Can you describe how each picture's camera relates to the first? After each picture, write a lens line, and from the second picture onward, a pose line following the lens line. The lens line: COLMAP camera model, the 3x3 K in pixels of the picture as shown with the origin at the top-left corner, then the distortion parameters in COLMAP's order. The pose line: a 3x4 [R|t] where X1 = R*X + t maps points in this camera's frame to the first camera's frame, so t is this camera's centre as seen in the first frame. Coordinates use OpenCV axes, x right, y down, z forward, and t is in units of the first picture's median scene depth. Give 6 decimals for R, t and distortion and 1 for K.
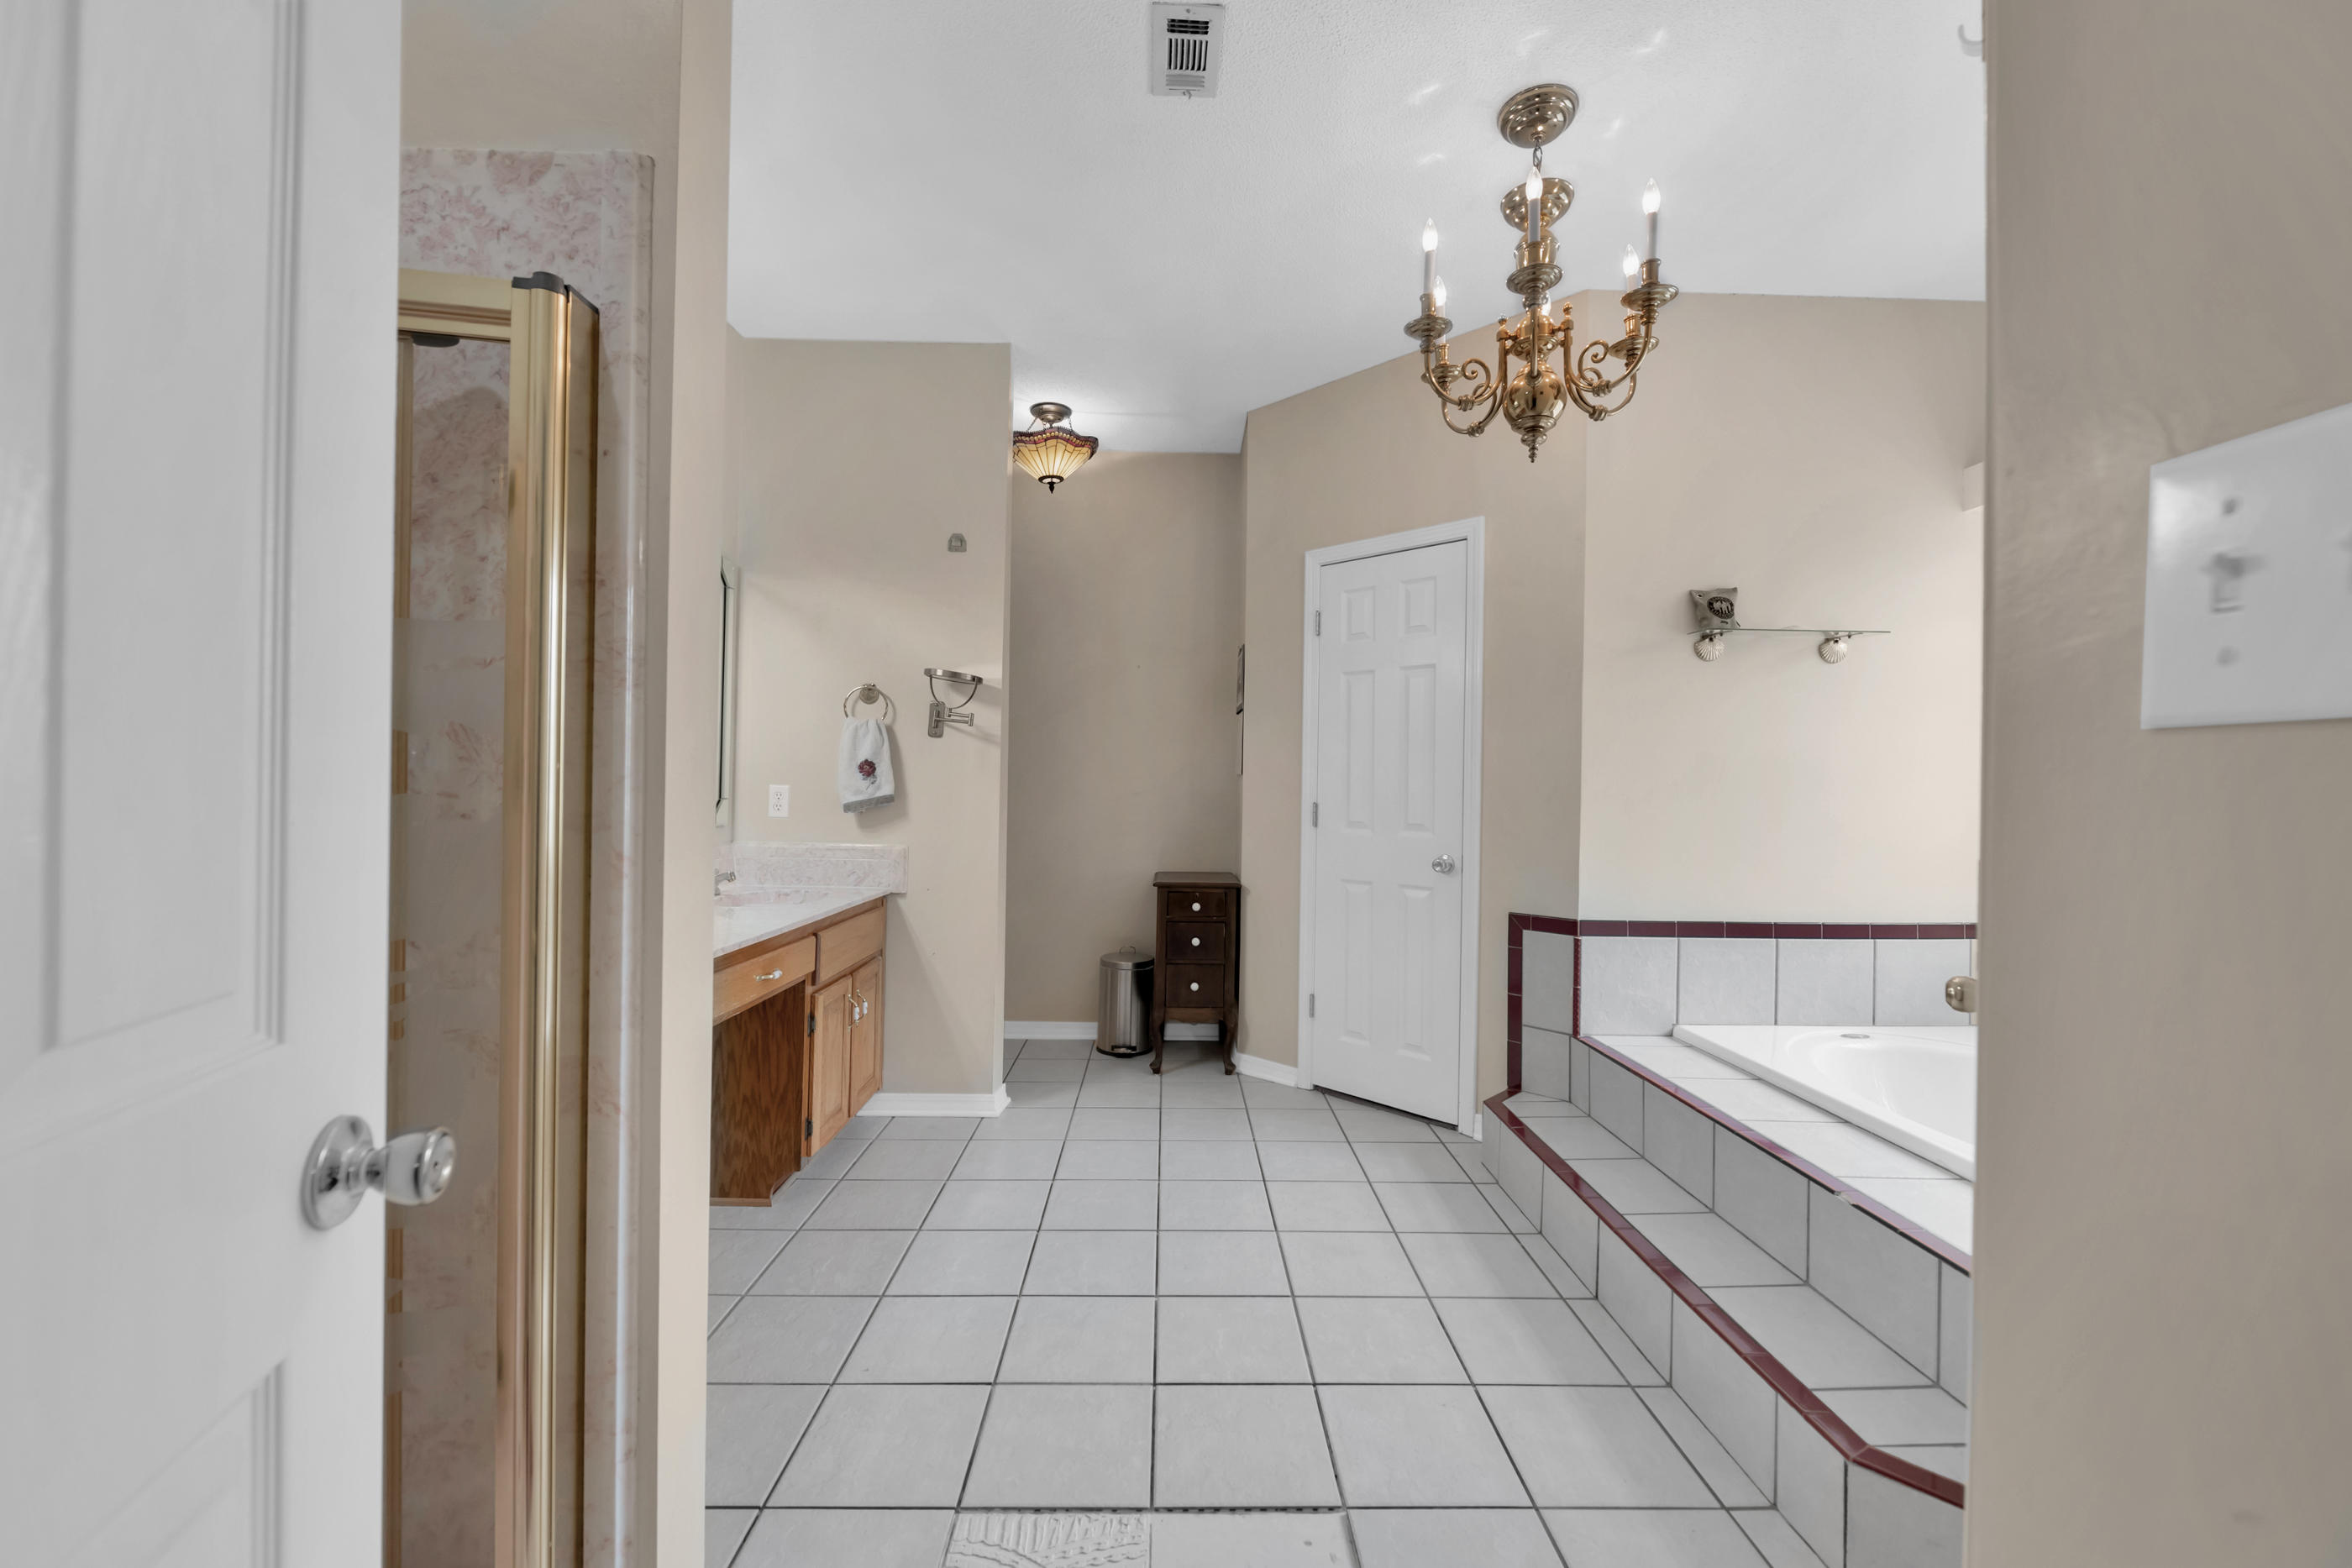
lens RADIAL K [[946.2, 0, 1190.9], [0, 946.2, 783.6], [0, 0, 1]] dist [0.001604, -0.003761]
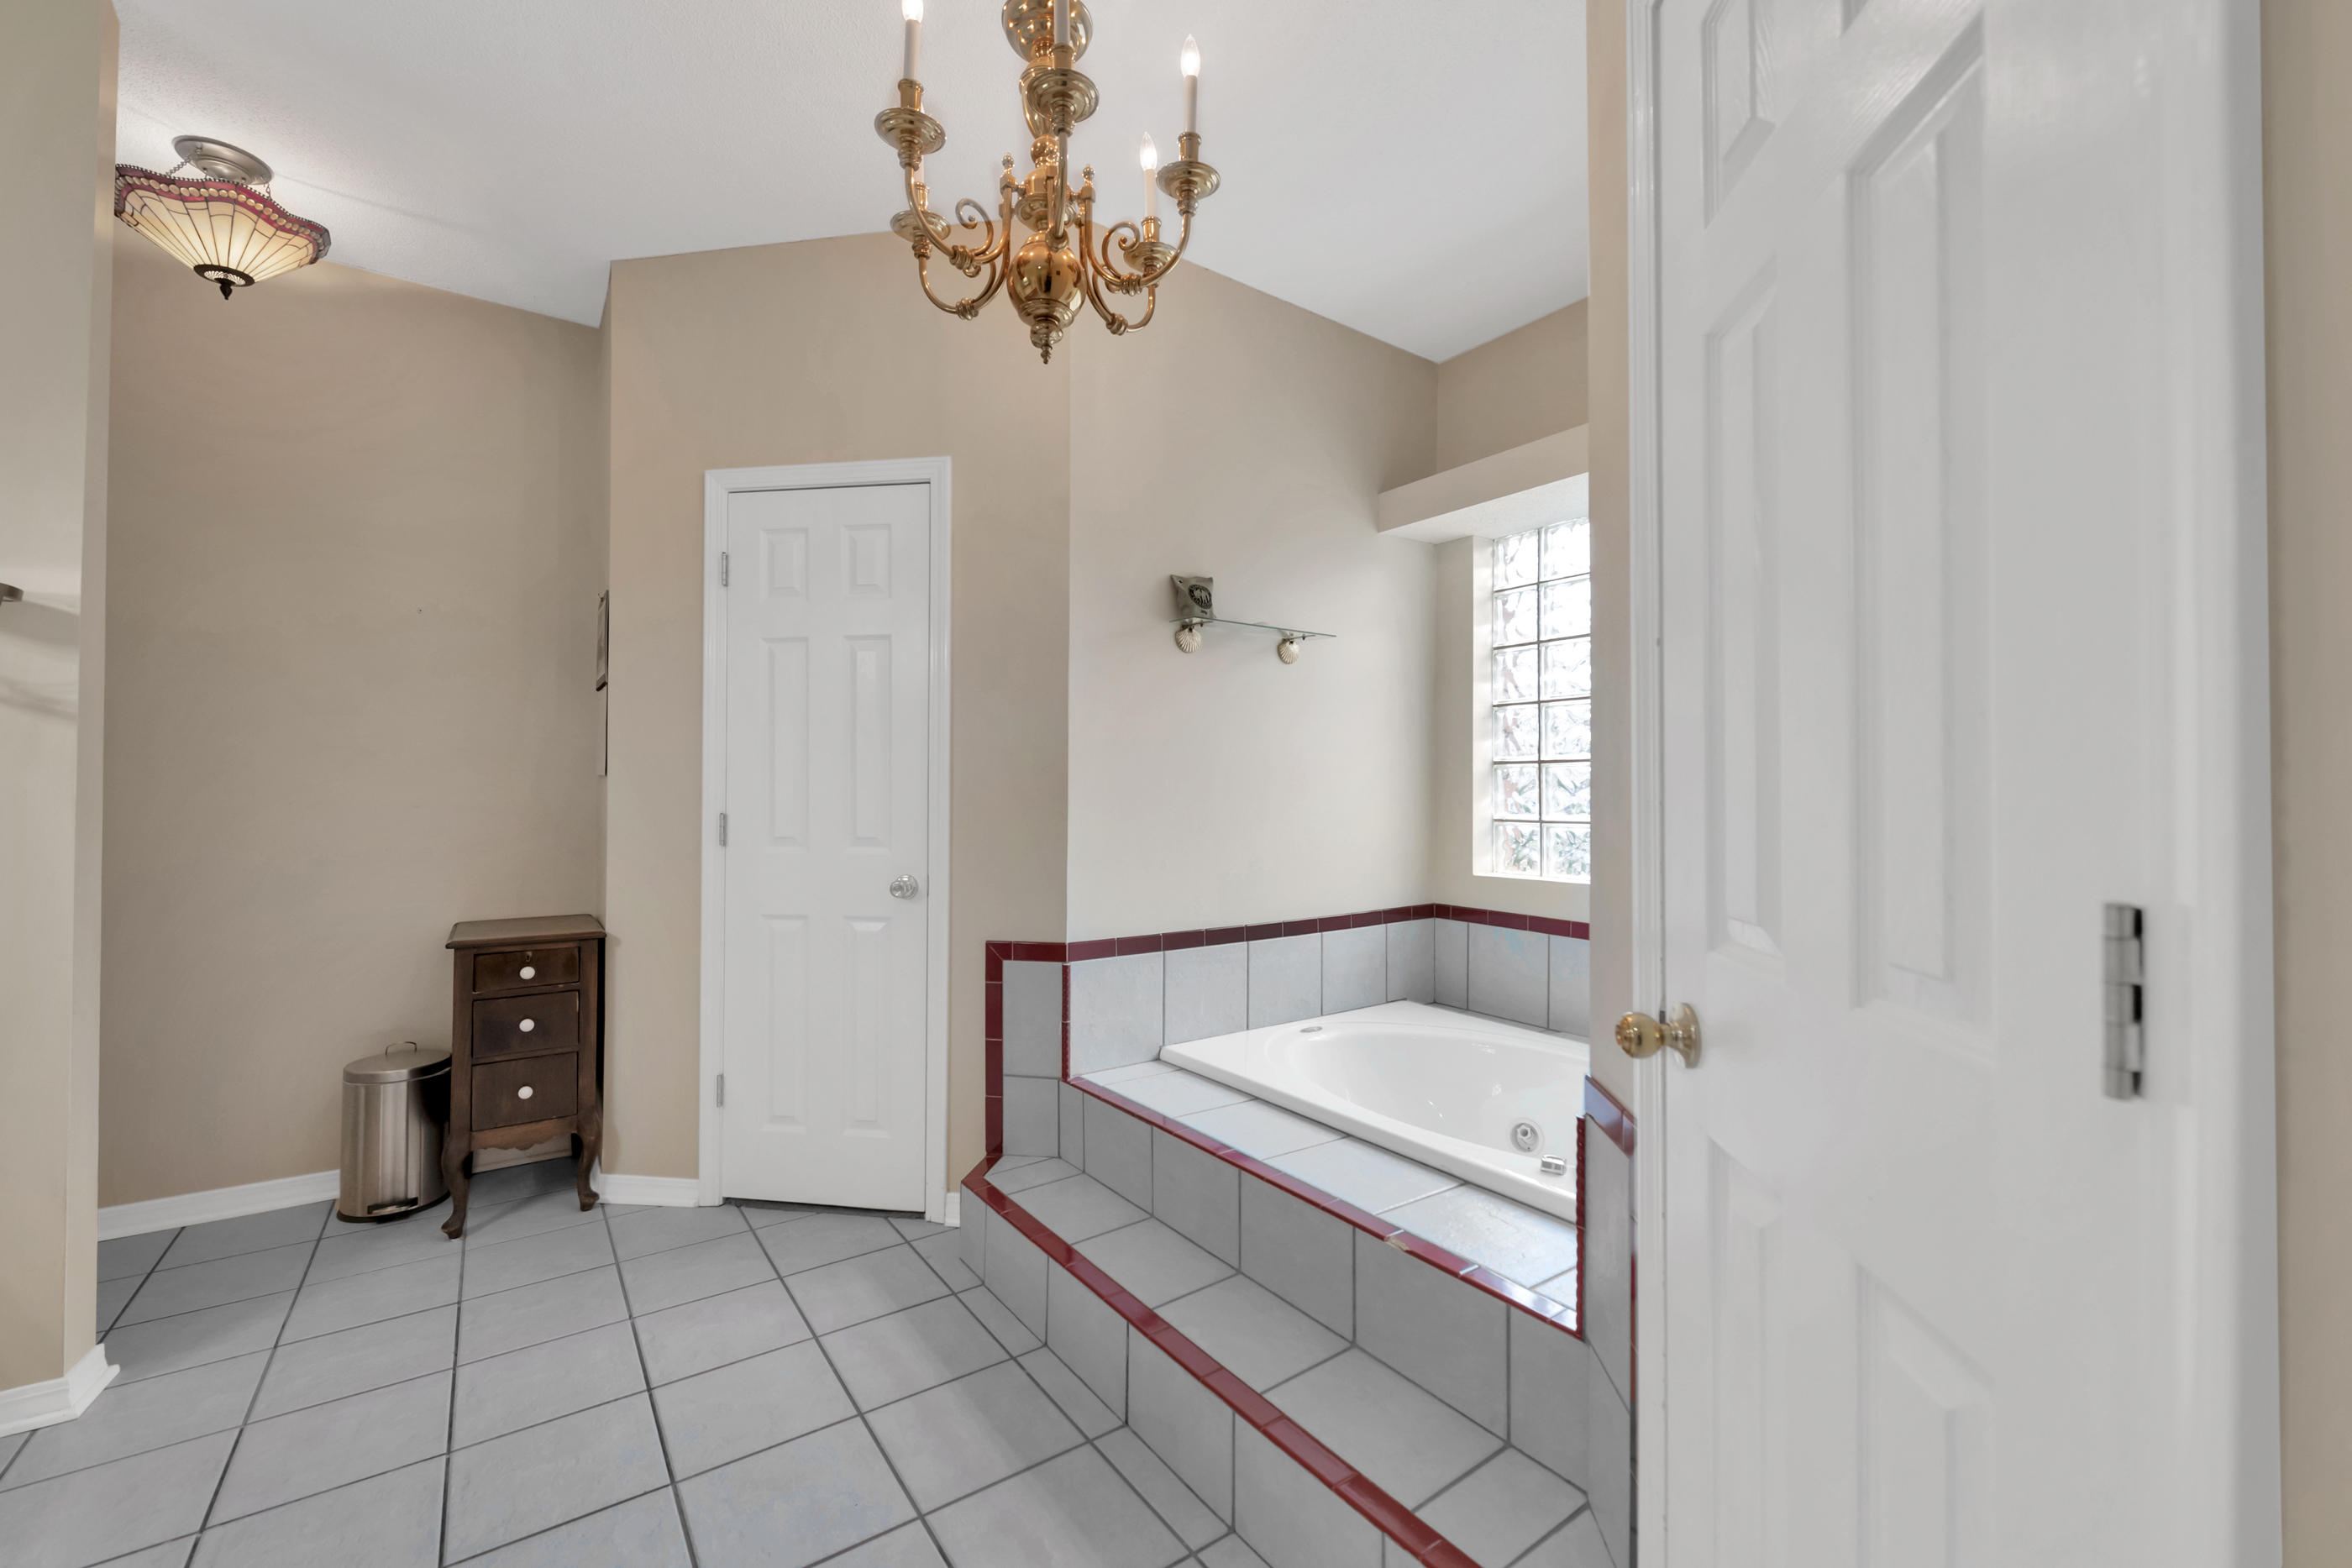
lens RADIAL K [[946.2, 0, 1190.9], [0, 946.2, 783.6], [0, 0, 1]] dist [0.001604, -0.003761]
pose [[0.822813, -0.006199, 0.568278, 0.015326], [0.008567, 0.999962, -0.001496, 0.001729], [-0.568248, 0.006100, 0.822835, 0.223964]]
